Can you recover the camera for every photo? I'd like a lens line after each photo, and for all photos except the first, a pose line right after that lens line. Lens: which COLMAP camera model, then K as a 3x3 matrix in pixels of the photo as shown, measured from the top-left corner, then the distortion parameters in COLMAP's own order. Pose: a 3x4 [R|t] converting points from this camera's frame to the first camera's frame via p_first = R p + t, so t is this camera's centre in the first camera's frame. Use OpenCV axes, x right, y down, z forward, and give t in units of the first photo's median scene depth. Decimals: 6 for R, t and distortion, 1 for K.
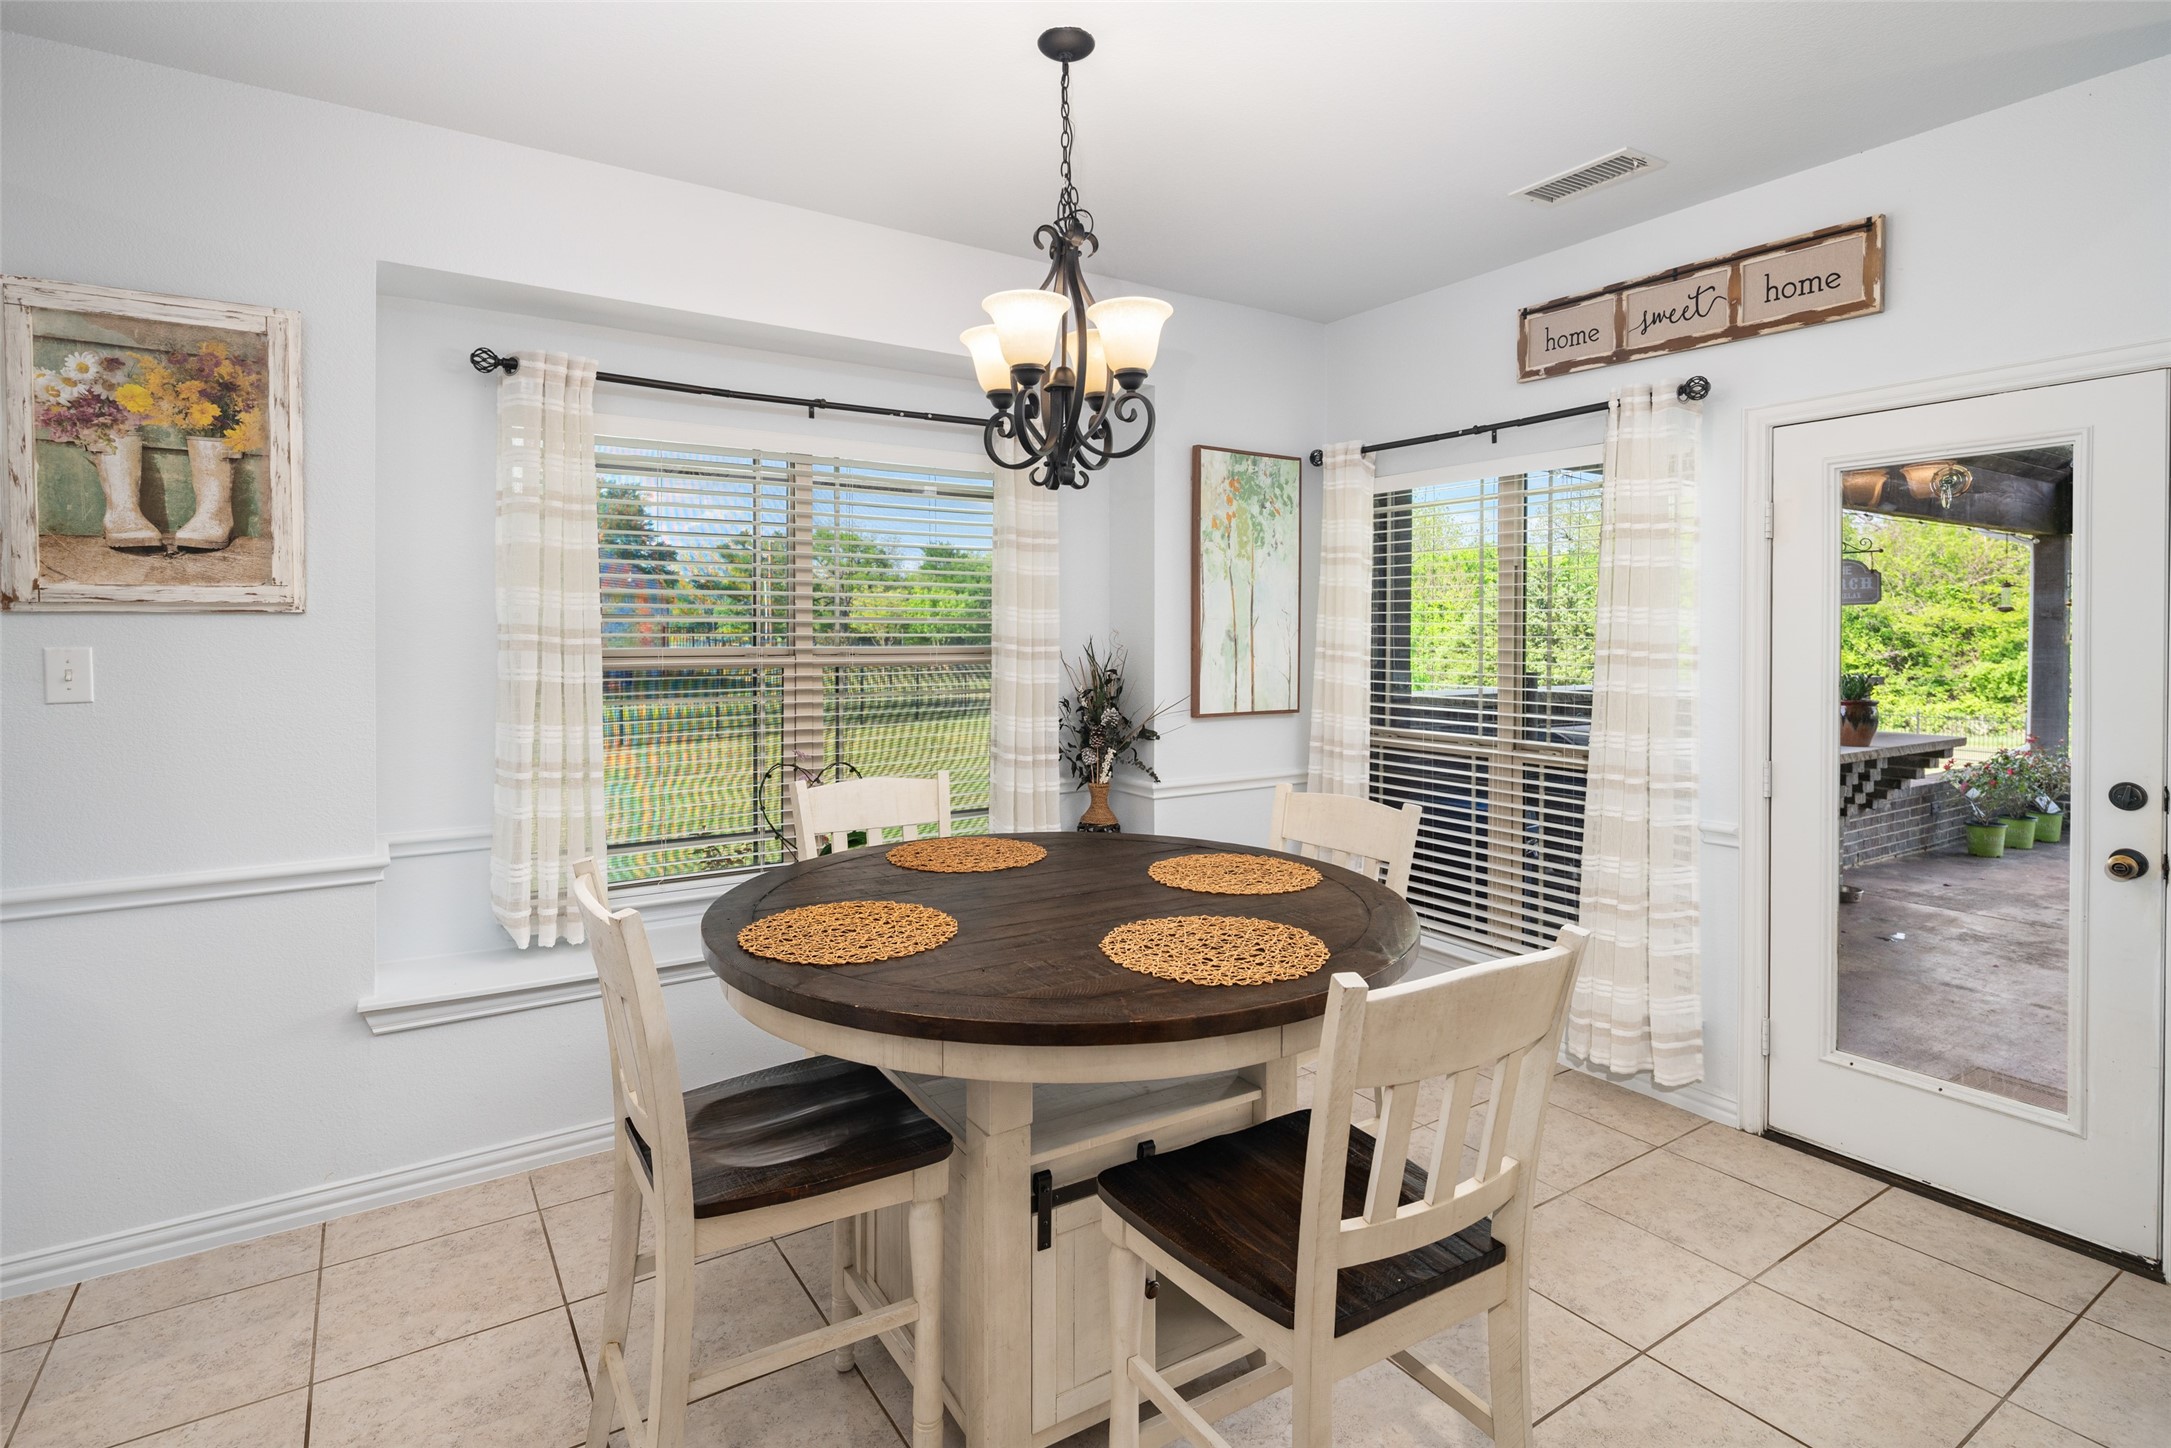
lens RADIAL K [[1053.4, 0, 1095.8], [0, 1053.4, 653.3], [0, 0, 1]] dist [-0.003122, -0.000540]
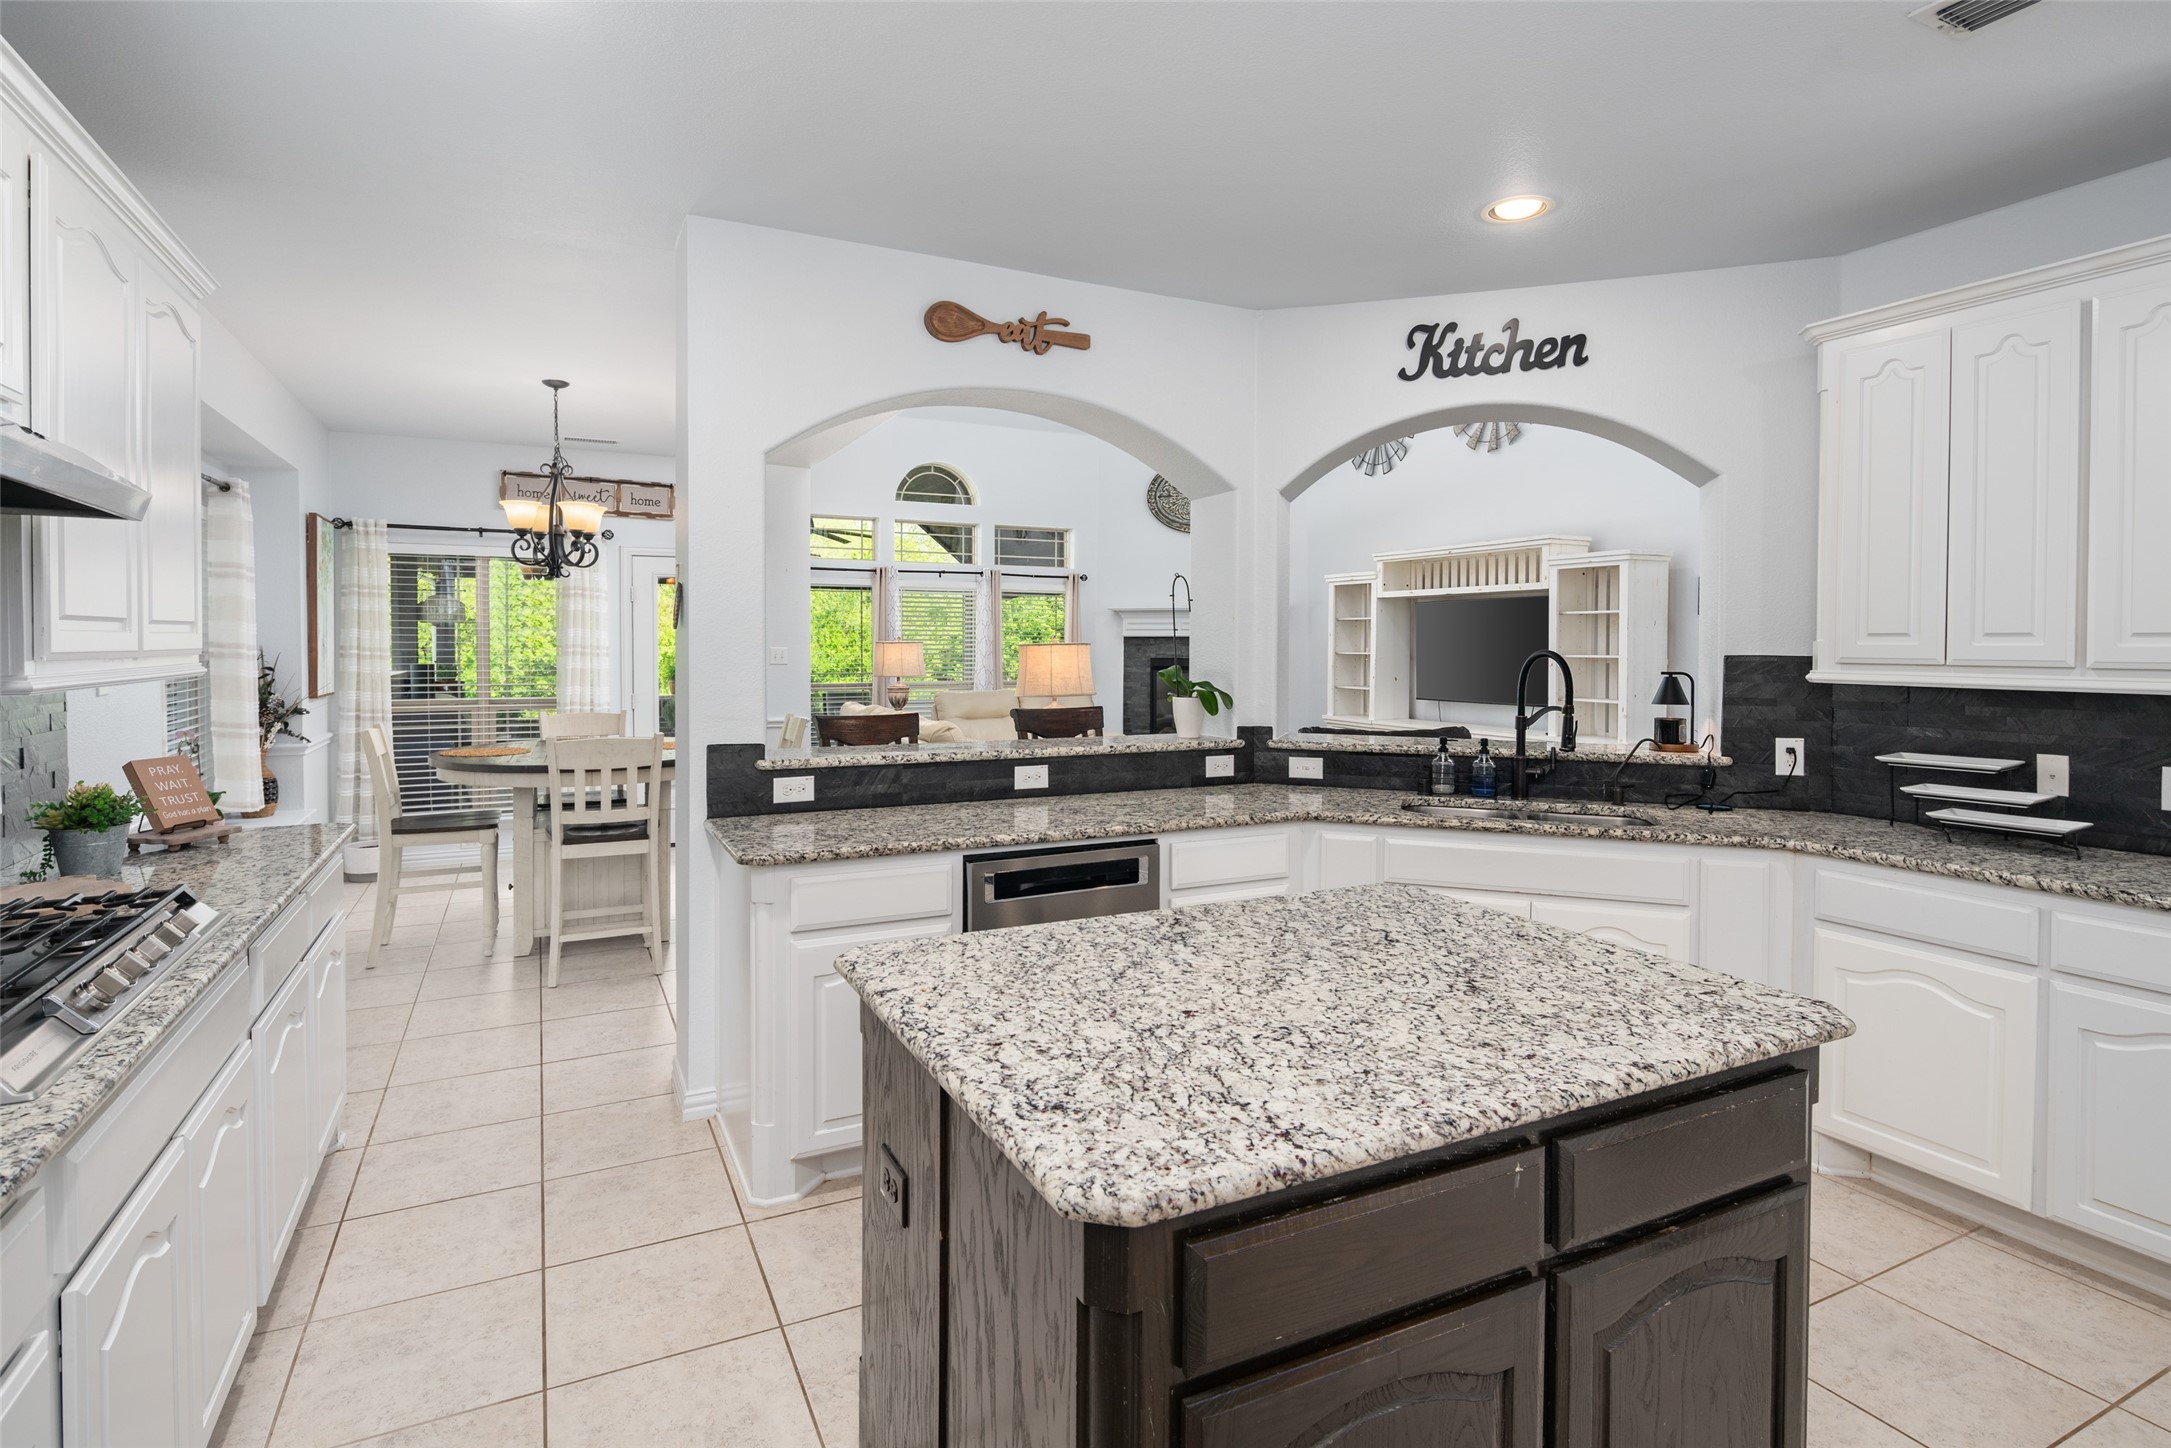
lens RADIAL K [[1053.4, 0, 1095.8], [0, 1053.4, 653.3], [0, 0, 1]] dist [-0.003122, -0.000540]
pose [[0.112059, -0.011389, 0.993636, -1.604353], [0.016283, 0.999821, 0.009624, 0.001806], [-0.993568, 0.015101, 0.112225, -0.313606]]
